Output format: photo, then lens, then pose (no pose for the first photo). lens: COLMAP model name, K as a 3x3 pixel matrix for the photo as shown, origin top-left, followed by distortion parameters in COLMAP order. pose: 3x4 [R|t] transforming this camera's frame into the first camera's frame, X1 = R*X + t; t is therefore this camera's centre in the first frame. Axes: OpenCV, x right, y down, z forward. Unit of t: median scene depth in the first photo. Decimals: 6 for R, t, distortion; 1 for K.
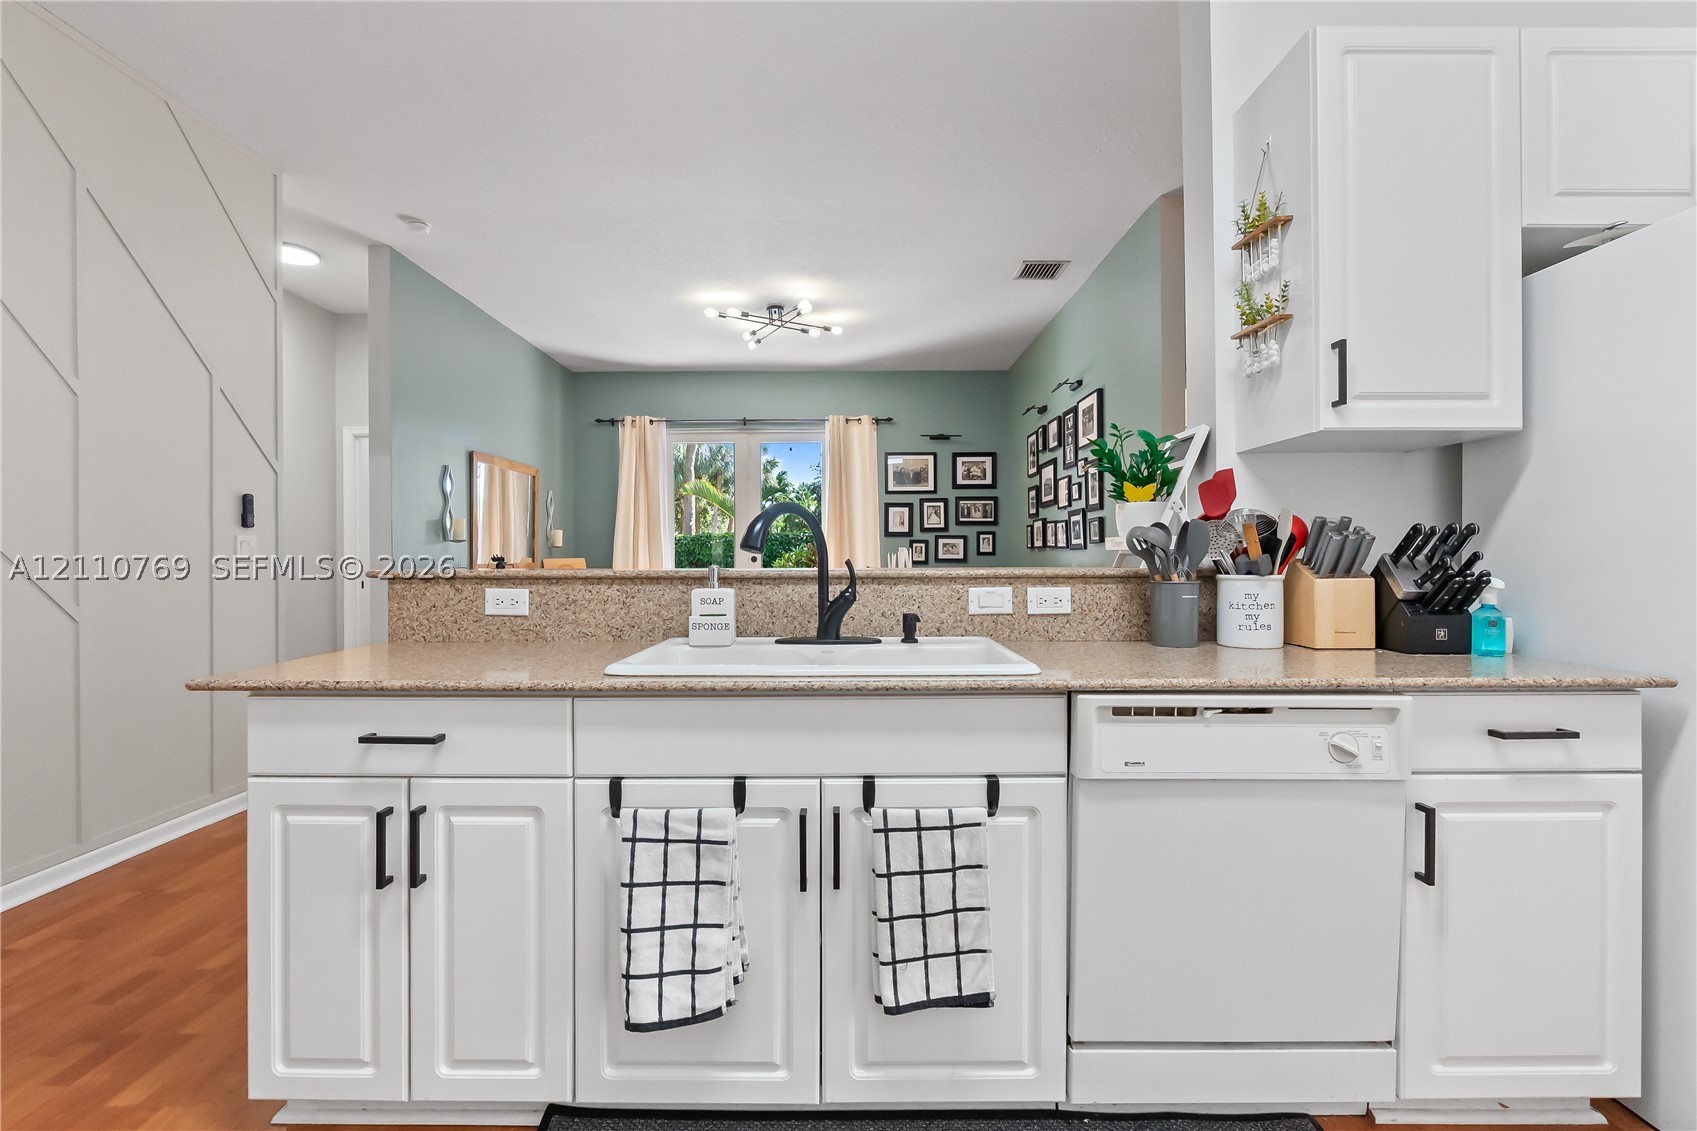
lens RADIAL K [[783.3, 0, 844.5], [0, 783.3, 556.1], [0, 0, 1]] dist [-0.003153, 0.000187]
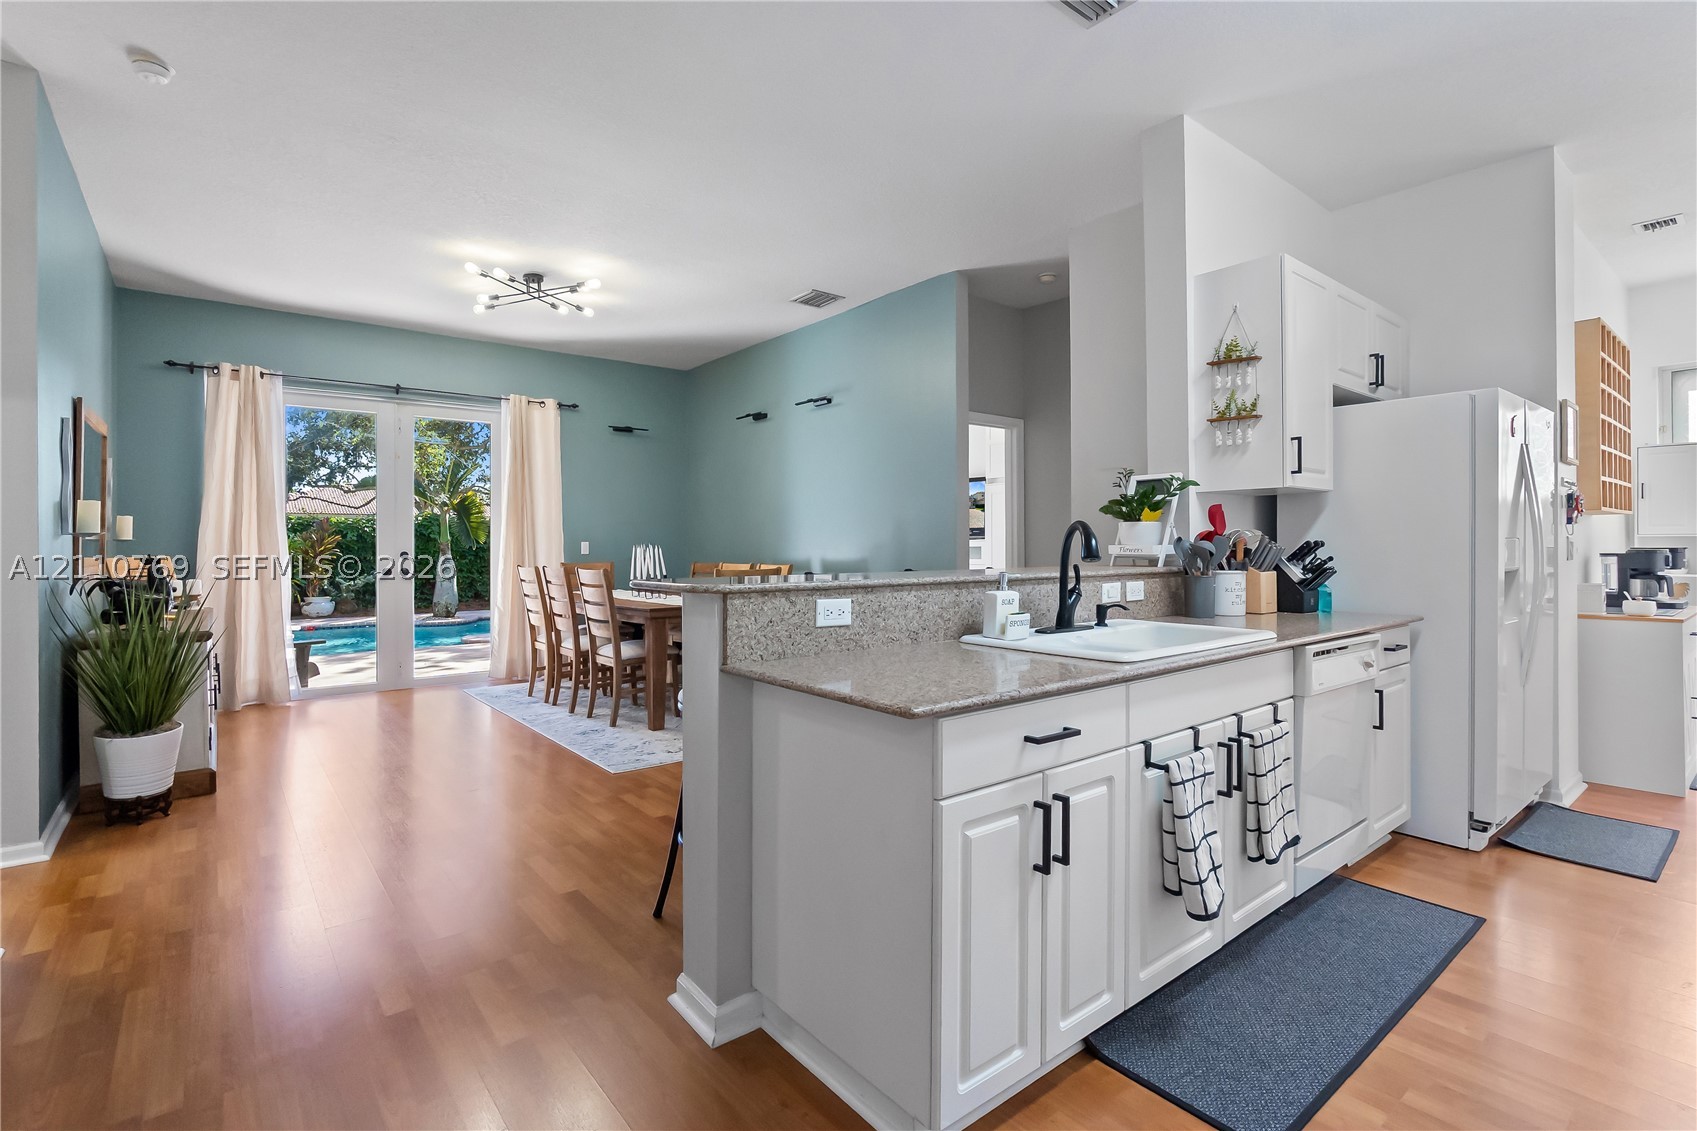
lens RADIAL K [[787.1, 0, 845.7], [0, 787.1, 544.6], [0, 0, 1]] dist [-0.007712, 0.000327]
pose [[0.778718, 0.000061, 0.627374, -1.040882], [0.000291, 1.000000, -0.000458, -0.026550], [-0.627374, 0.000539, 0.778718, 0.217511]]
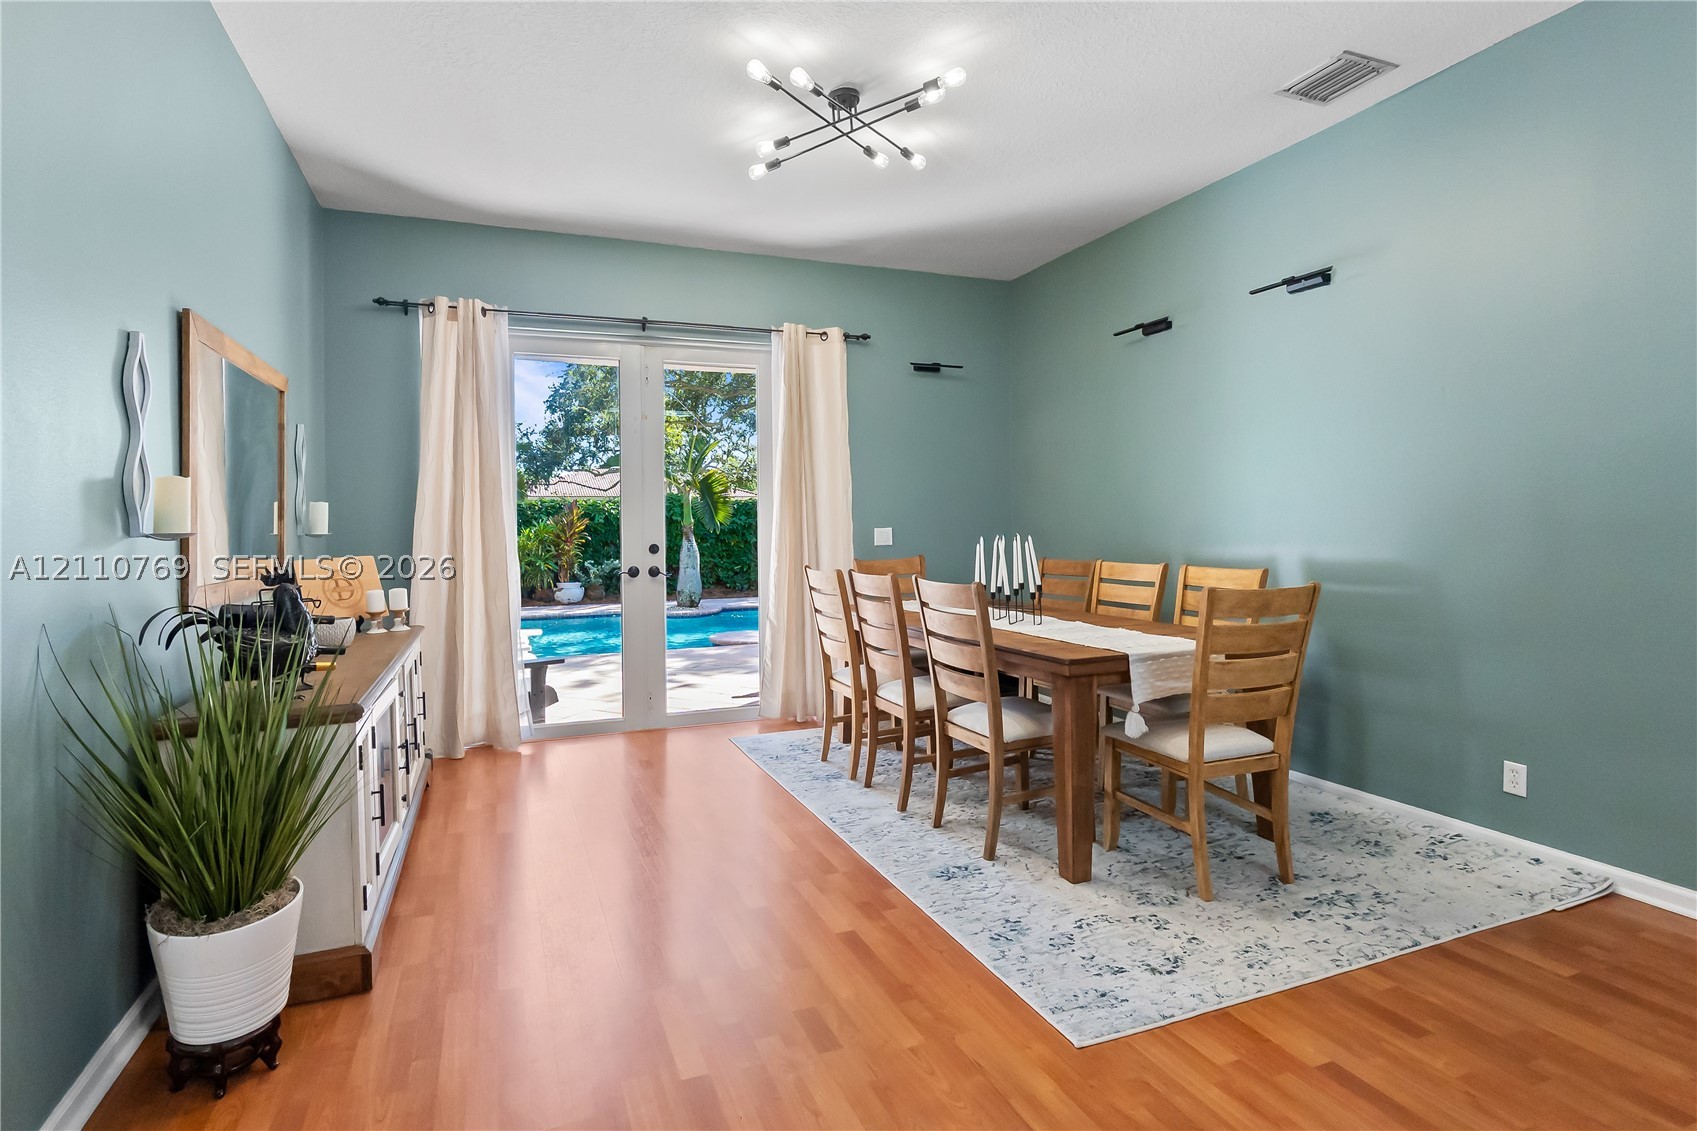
lens RADIAL K [[822.4, 0, 800.3], [0, 822.4, 529.0], [0, 0, 1]] dist [-0.003010, -0.000440]
pose [[0.938543, -0.010349, 0.345006, -0.879841], [0.008418, 0.999939, 0.007096, -0.057724], [-0.345058, -0.003756, 0.938574, 1.329045]]
